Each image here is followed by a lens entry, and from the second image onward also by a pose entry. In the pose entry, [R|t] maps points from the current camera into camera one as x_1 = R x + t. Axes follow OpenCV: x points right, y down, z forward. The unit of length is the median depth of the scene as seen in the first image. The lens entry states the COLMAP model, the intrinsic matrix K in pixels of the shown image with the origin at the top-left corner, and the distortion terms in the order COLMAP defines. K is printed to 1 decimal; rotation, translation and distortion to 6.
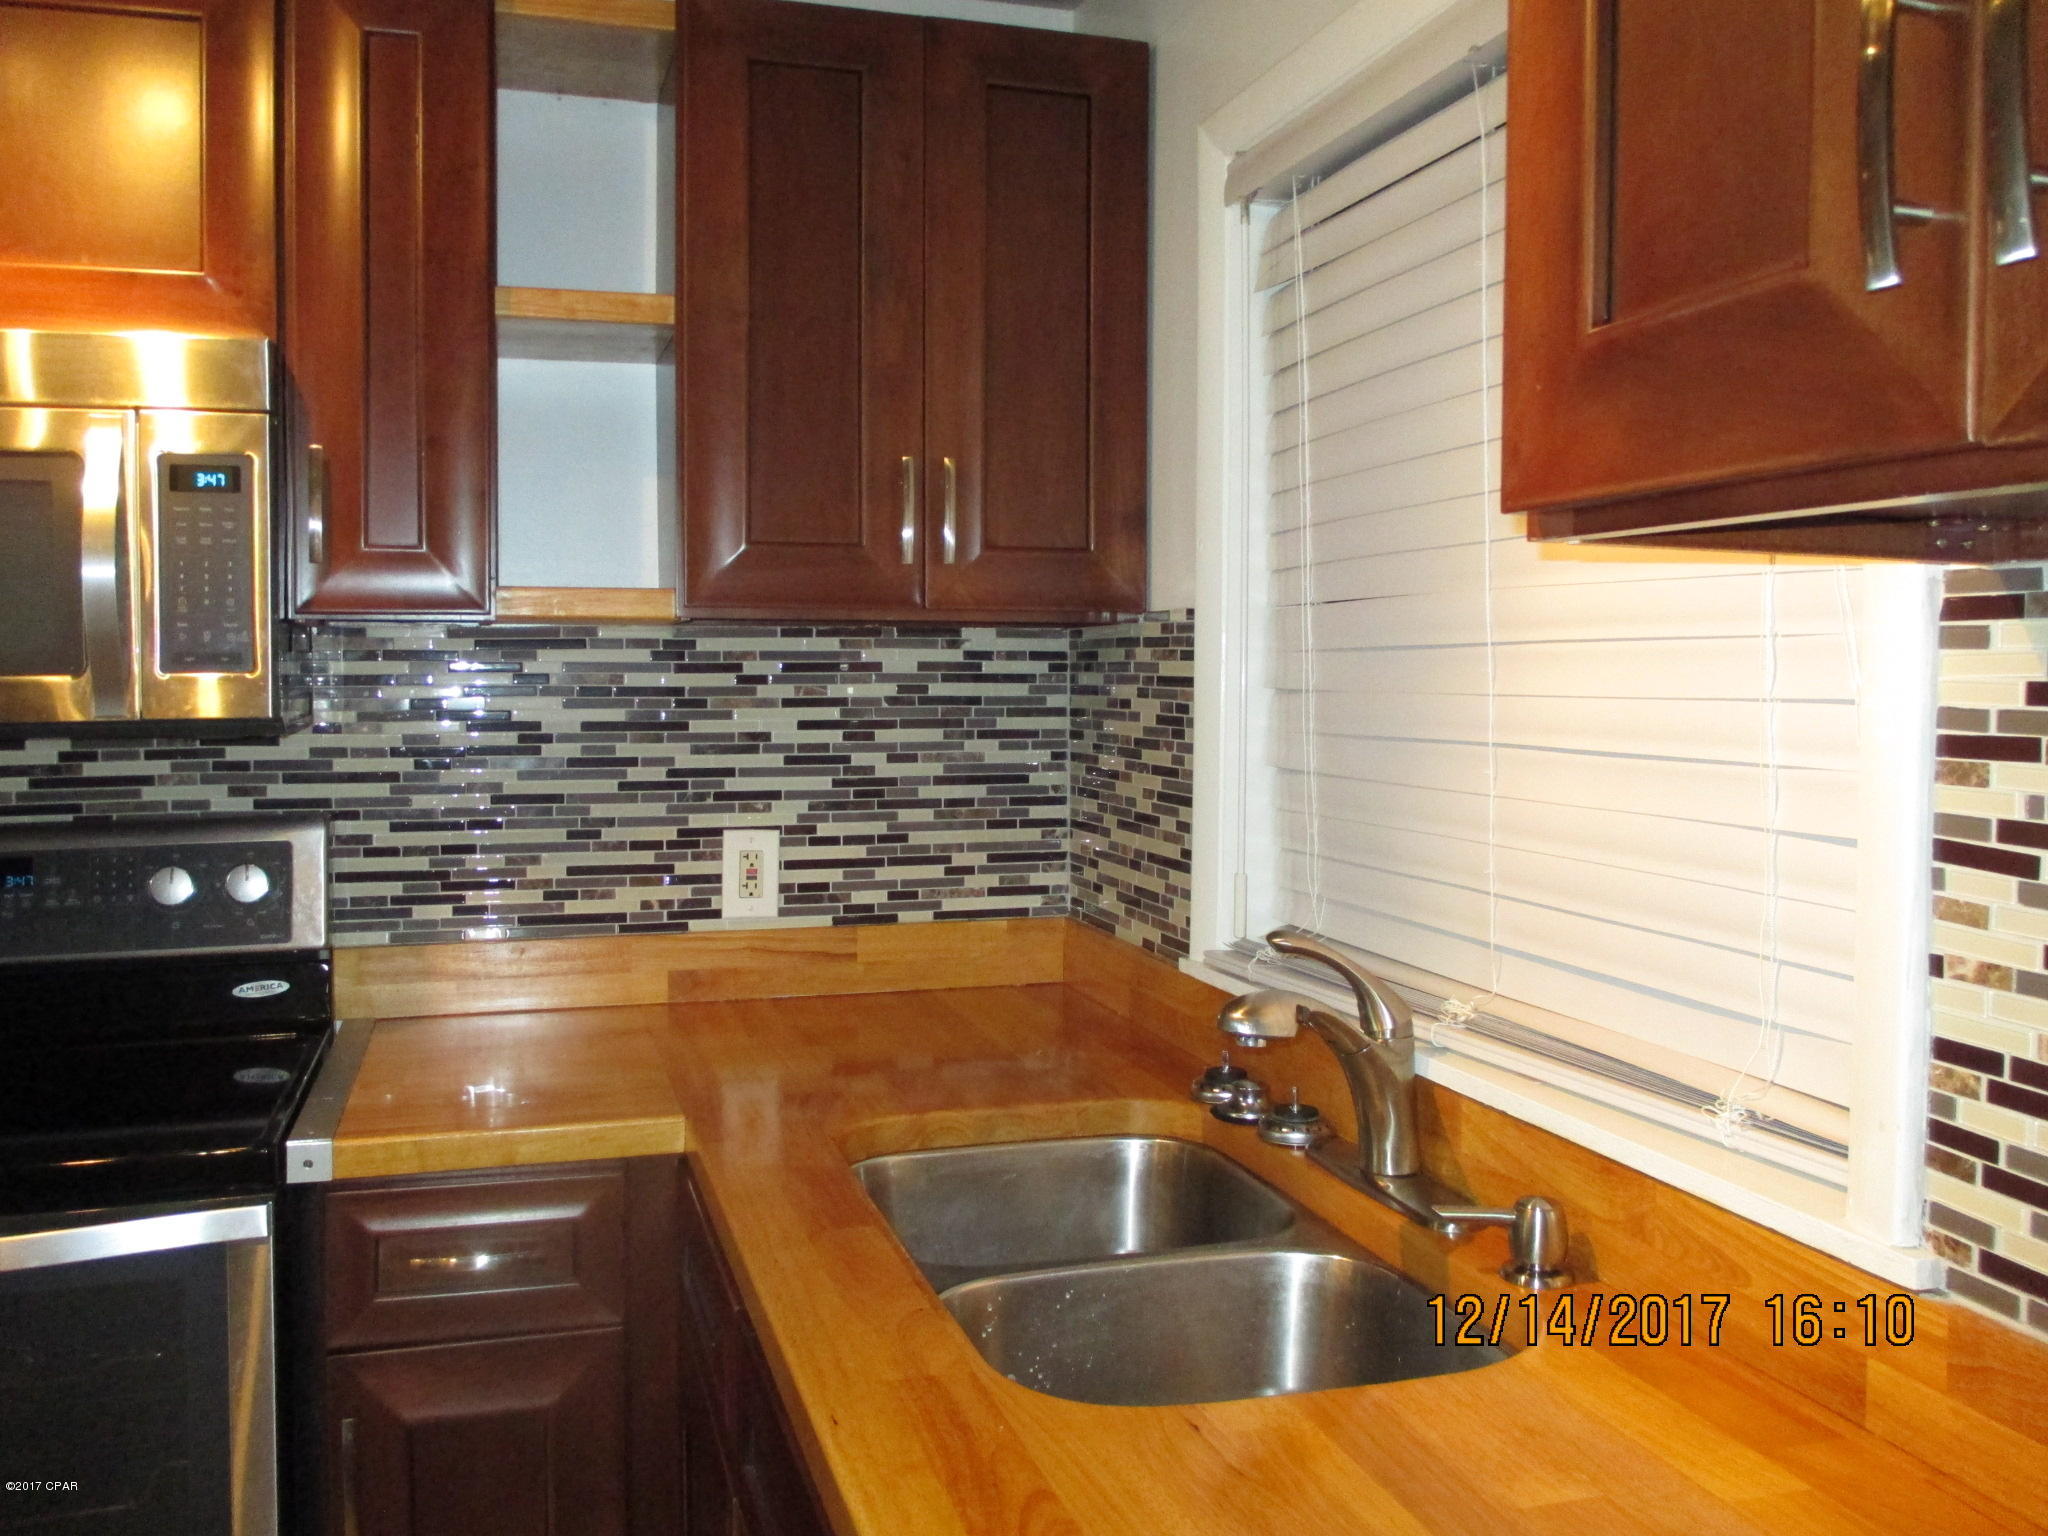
lens RADIAL K [[1672.0, 0, 1027.2], [0, 1672.0, 742.1], [0, 0, 1]] dist [-0.061945, 0.033971]
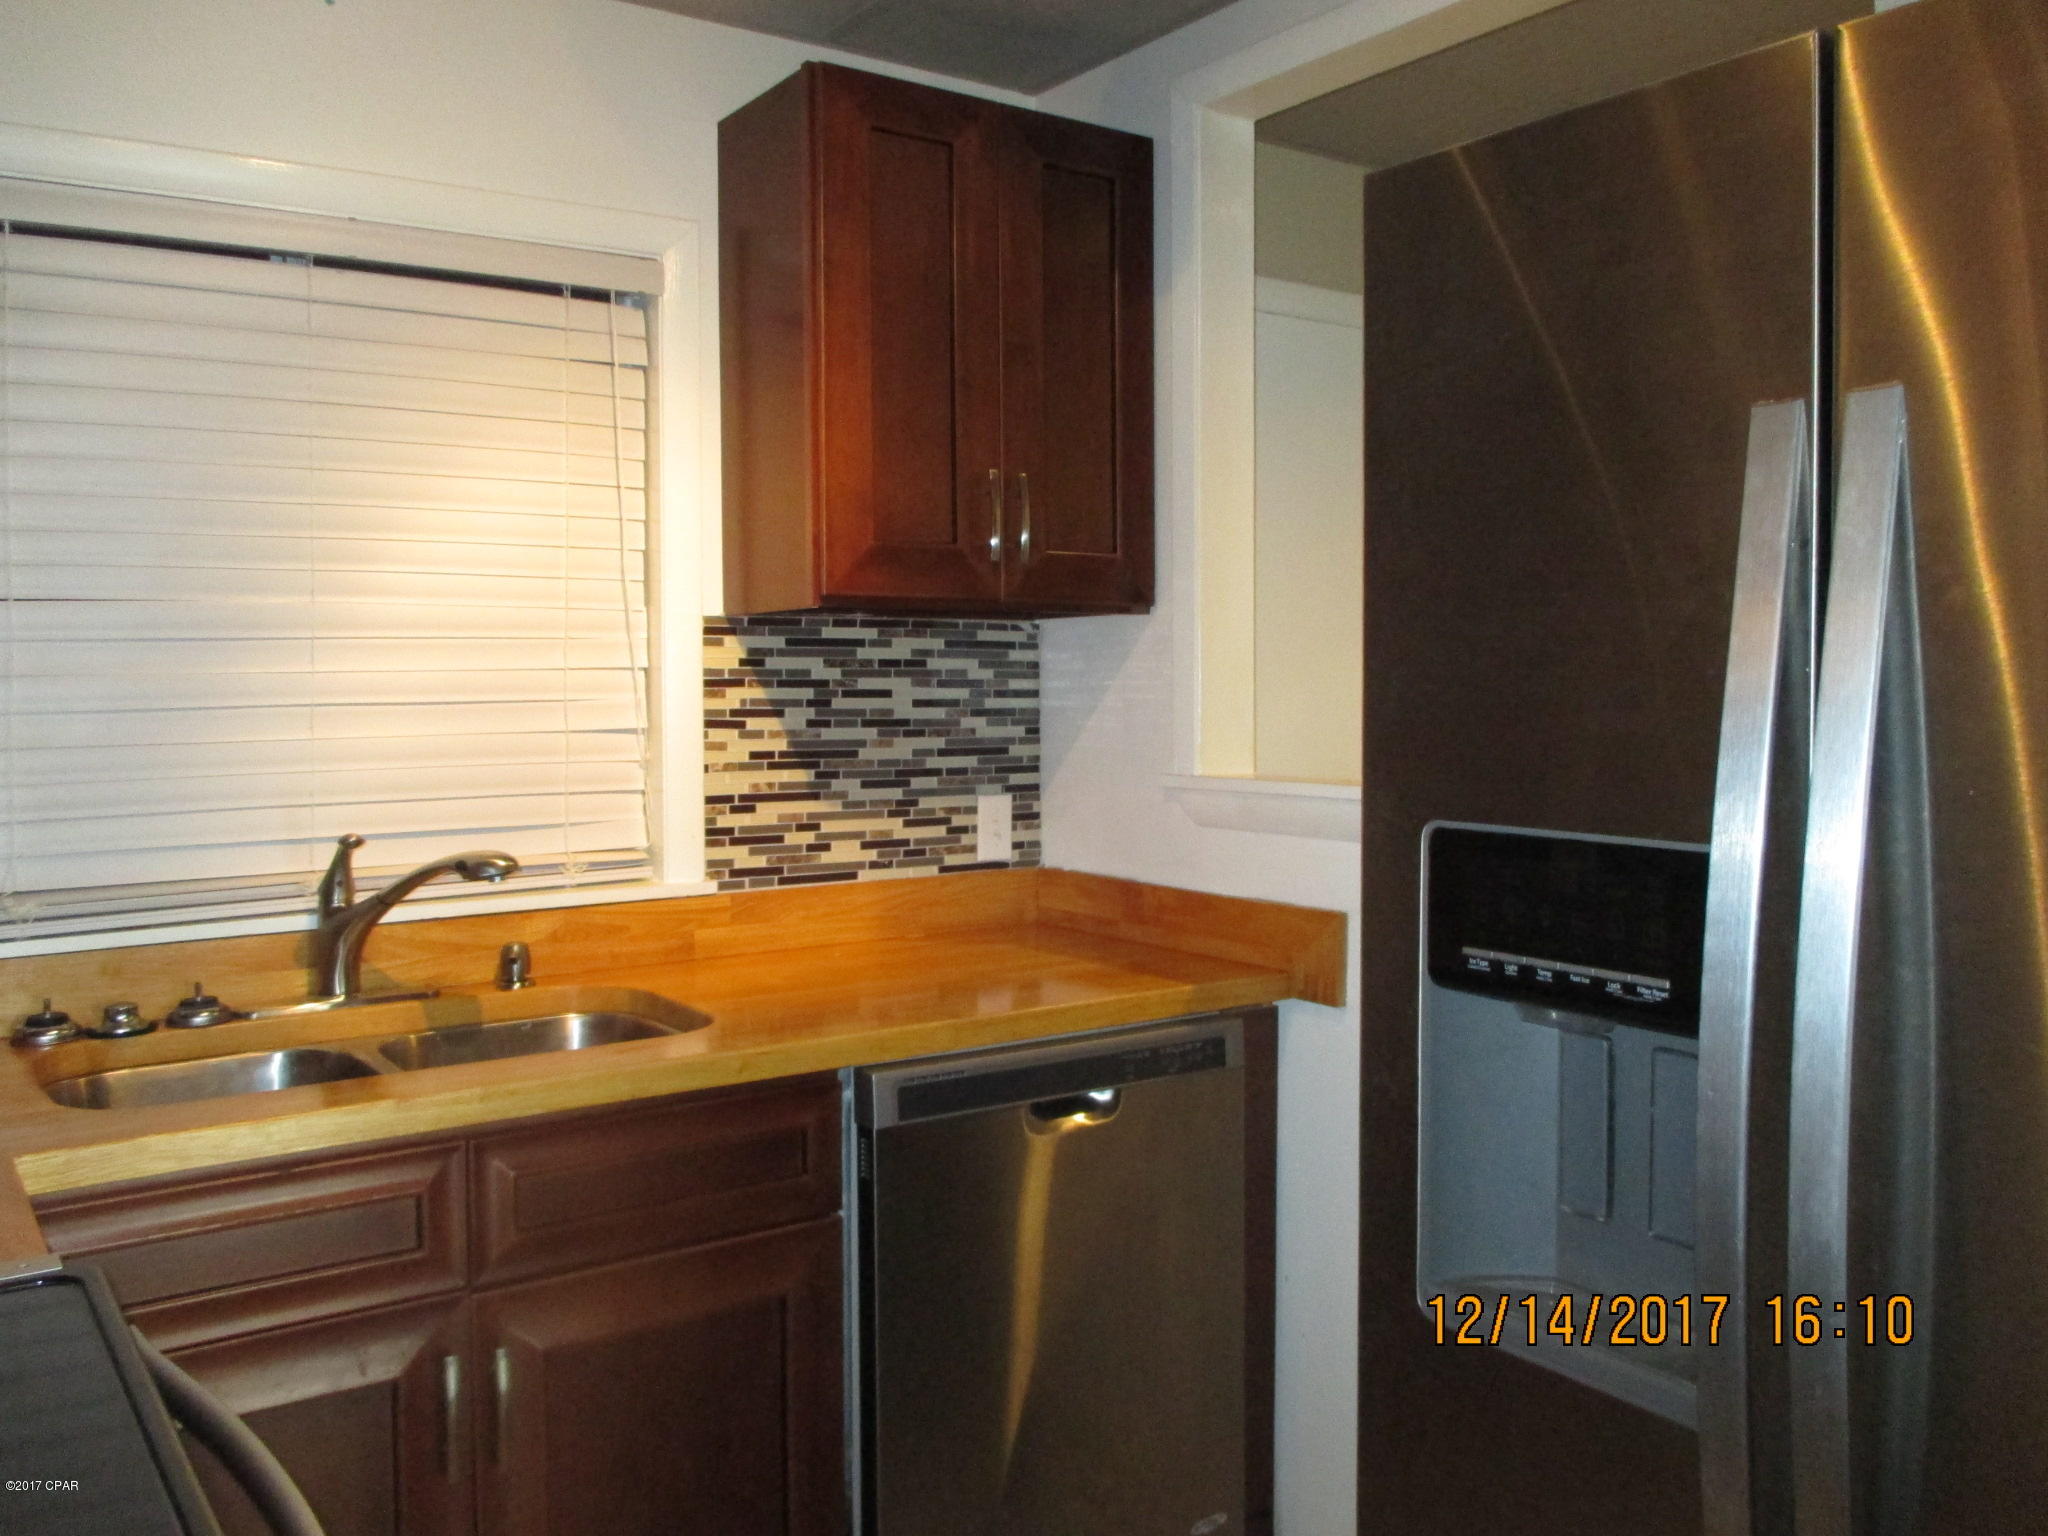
lens RADIAL K [[1672.0, 0, 1016.6], [0, 1672.0, 746.6], [0, 0, 1]] dist [-0.061945, 0.033971]
pose [[-0.317797, -0.036292, 0.947464, -0.938569], [0.051094, 0.997160, 0.055334, -0.008530], [-0.946781, 0.065995, -0.315040, 0.610702]]
